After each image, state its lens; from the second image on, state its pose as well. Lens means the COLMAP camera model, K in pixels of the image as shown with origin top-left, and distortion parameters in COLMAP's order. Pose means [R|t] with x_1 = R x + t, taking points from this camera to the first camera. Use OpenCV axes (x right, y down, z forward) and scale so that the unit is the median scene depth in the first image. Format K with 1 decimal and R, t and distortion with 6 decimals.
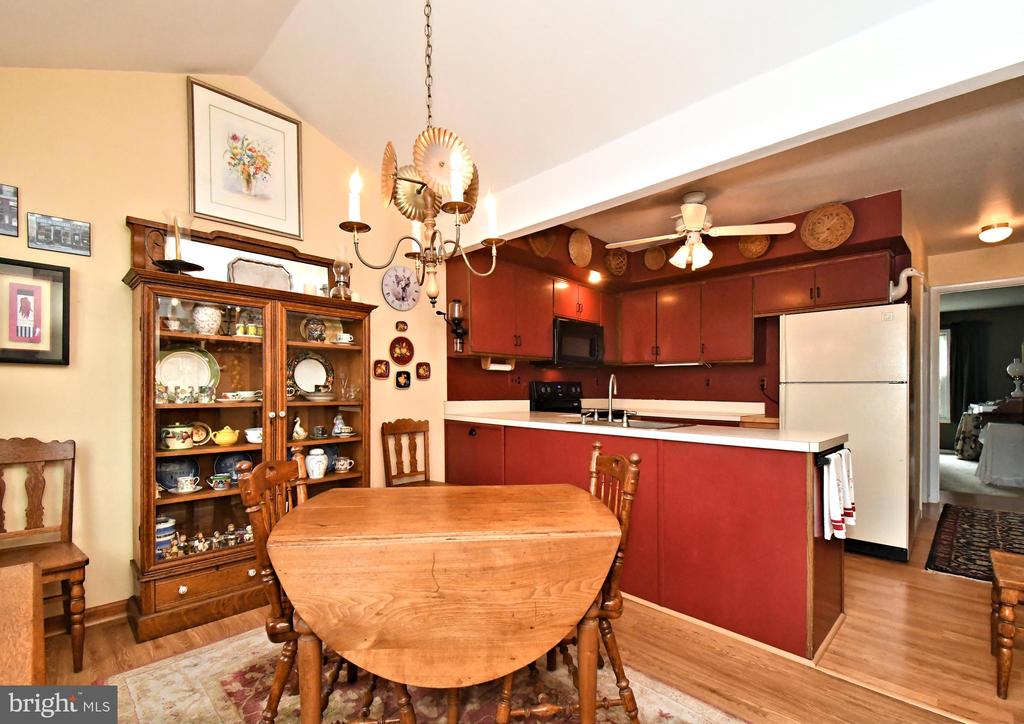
lens RADIAL K [[463.8, 0, 512.2], [0, 463.8, 390.7], [0, 0, 1]] dist [-0.003048, -0.000662]
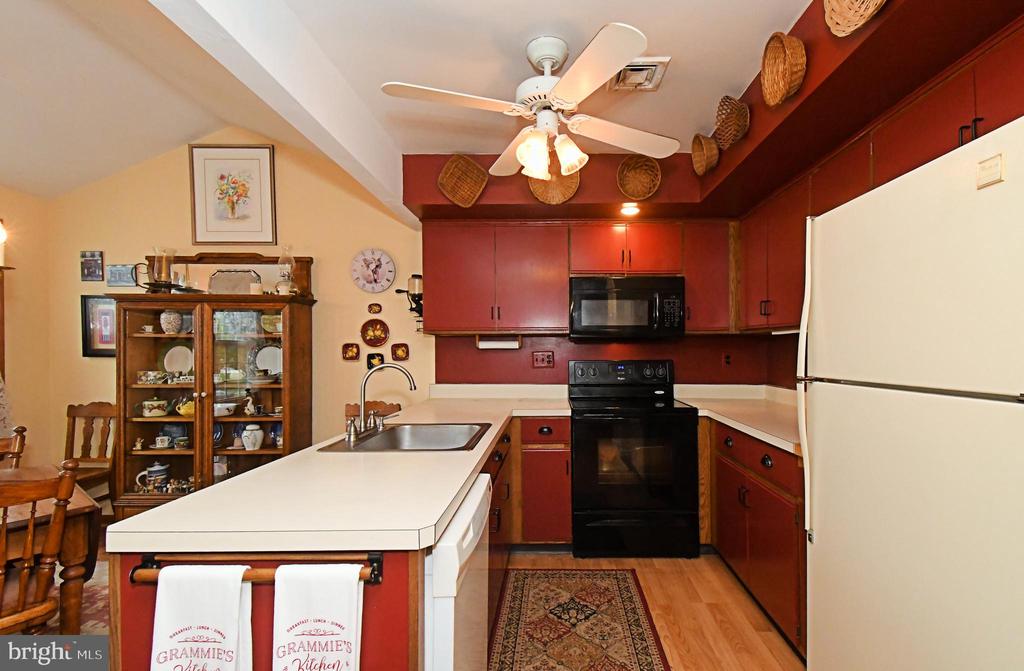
lens RADIAL K [[468.7, 0, 512.1], [0, 468.7, 355.9], [0, 0, 1]] dist [0.002894, 0.000363]
pose [[0.714433, -0.007309, -0.699665, 0.703355], [0.002178, 0.999964, -0.008222, -0.028417], [0.699700, 0.004350, 0.714424, 0.499297]]
